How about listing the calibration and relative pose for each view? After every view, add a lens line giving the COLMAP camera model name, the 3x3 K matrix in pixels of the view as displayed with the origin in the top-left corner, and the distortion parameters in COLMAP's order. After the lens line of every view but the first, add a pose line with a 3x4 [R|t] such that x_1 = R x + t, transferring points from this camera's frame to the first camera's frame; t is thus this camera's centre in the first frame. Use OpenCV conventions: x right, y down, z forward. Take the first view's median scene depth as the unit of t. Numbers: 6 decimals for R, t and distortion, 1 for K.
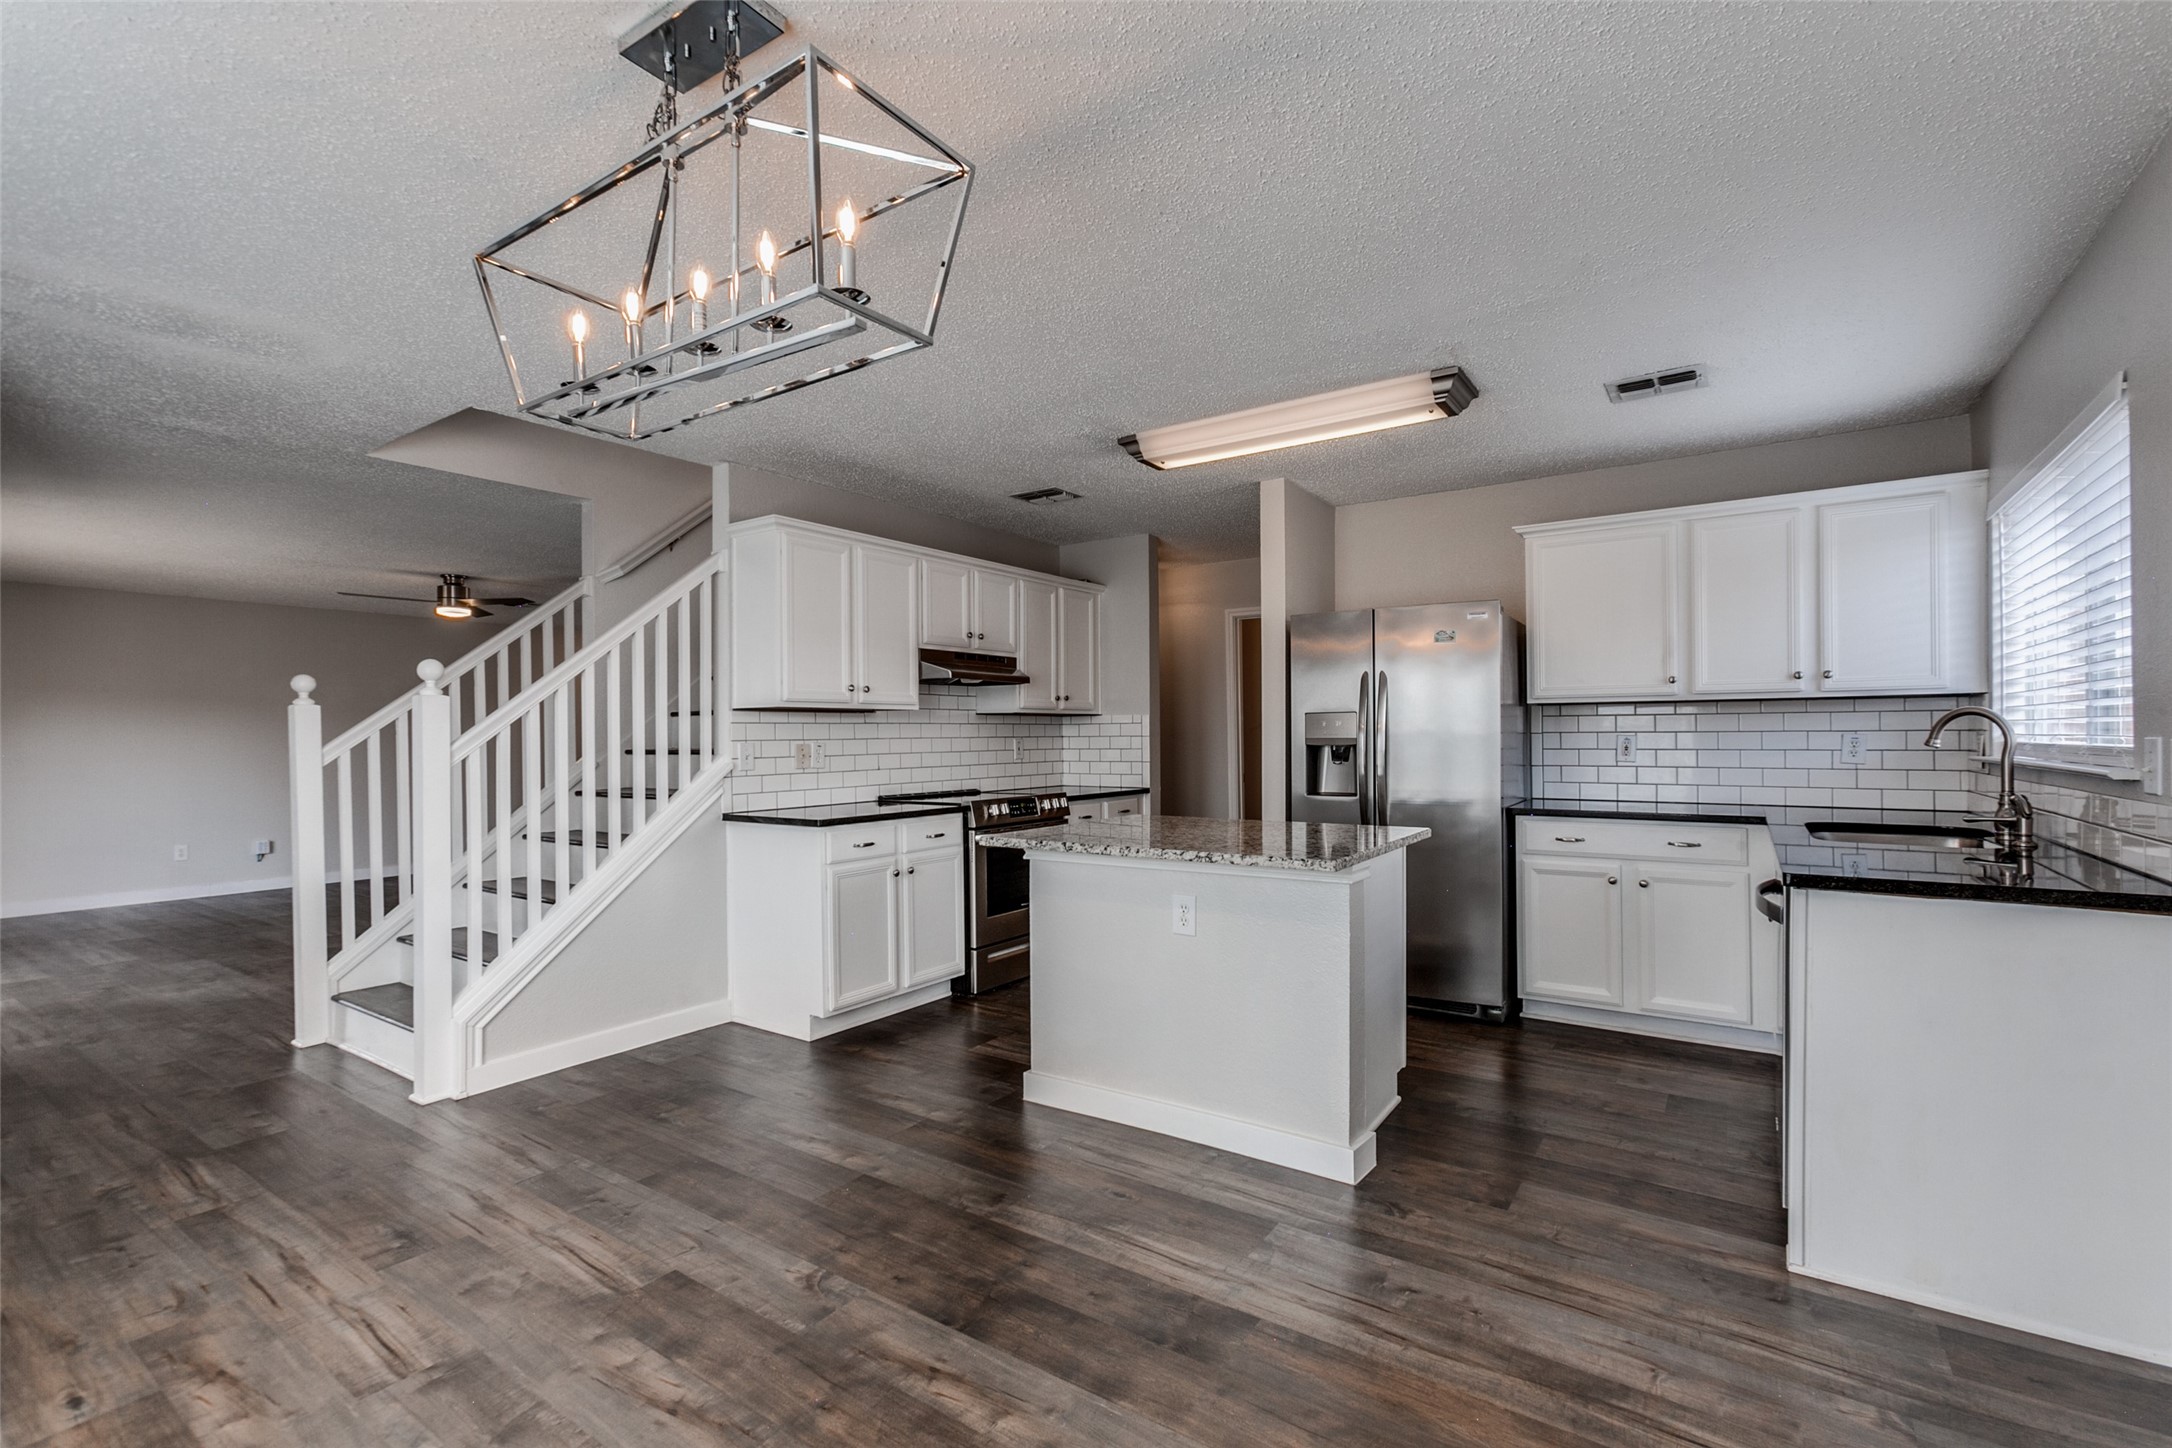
lens RADIAL K [[956.9, 0, 1085.7], [0, 956.9, 736.7], [0, 0, 1]] dist [0.001566, -0.000270]
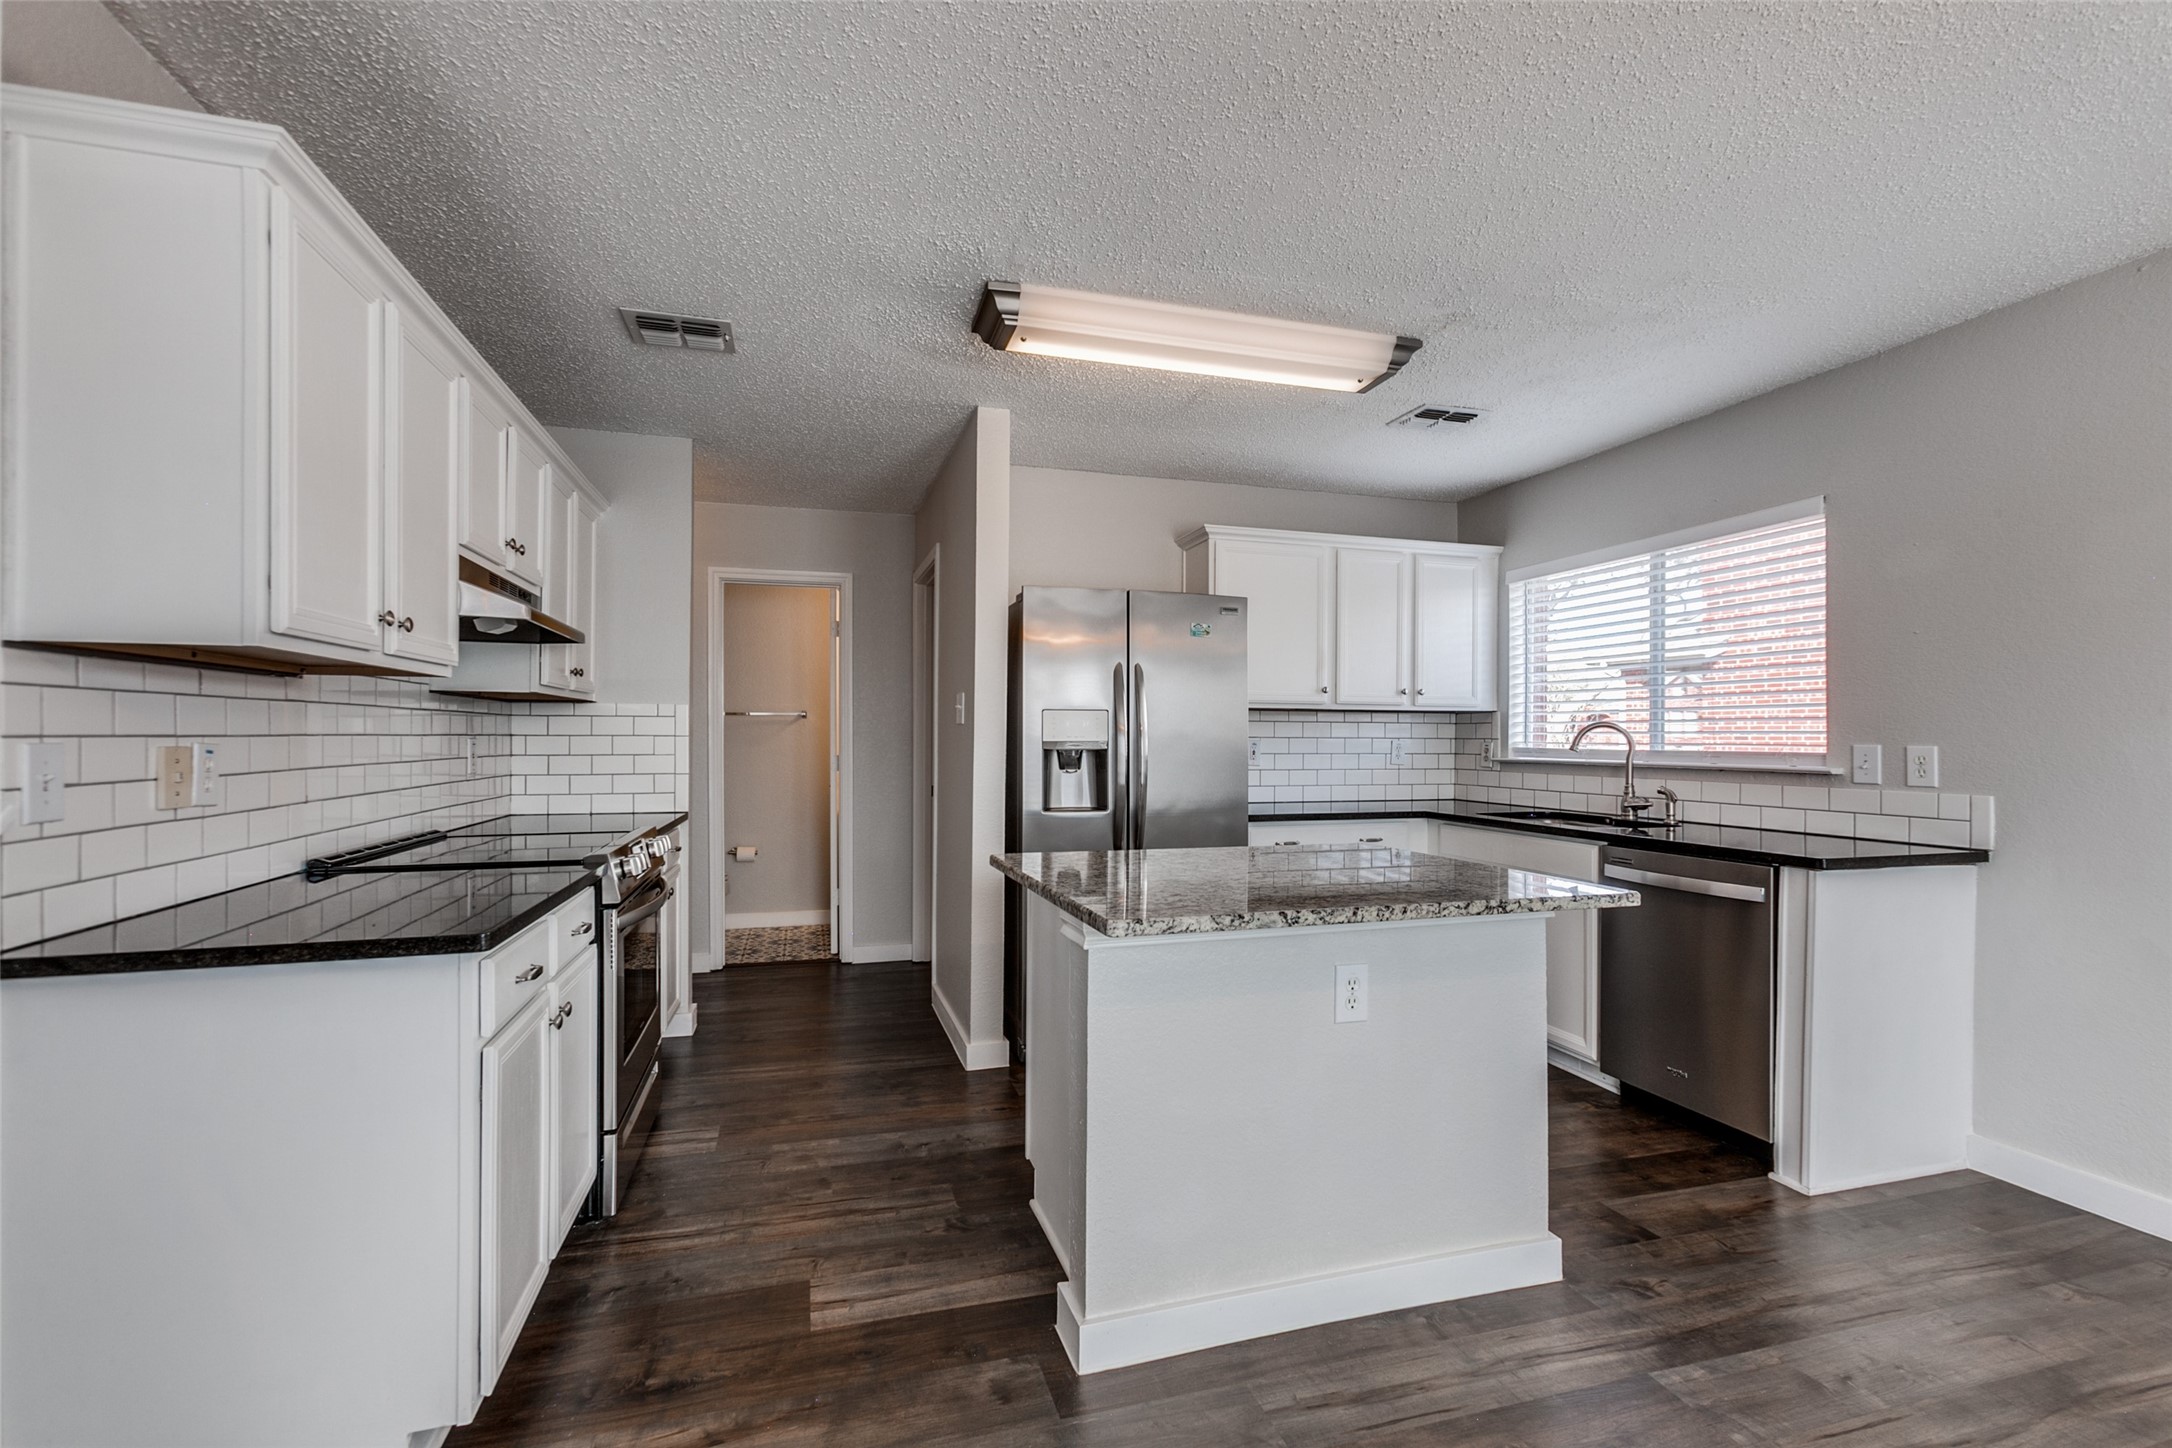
lens RADIAL K [[956.9, 0, 1085.7], [0, 956.9, 736.7], [0, 0, 1]] dist [0.001566, -0.000270]
pose [[0.633448, 0.010874, 0.773709, -0.434592], [-0.007724, 0.999940, -0.007731, 0.004723], [-0.773747, -0.001079, 0.633494, 0.549049]]
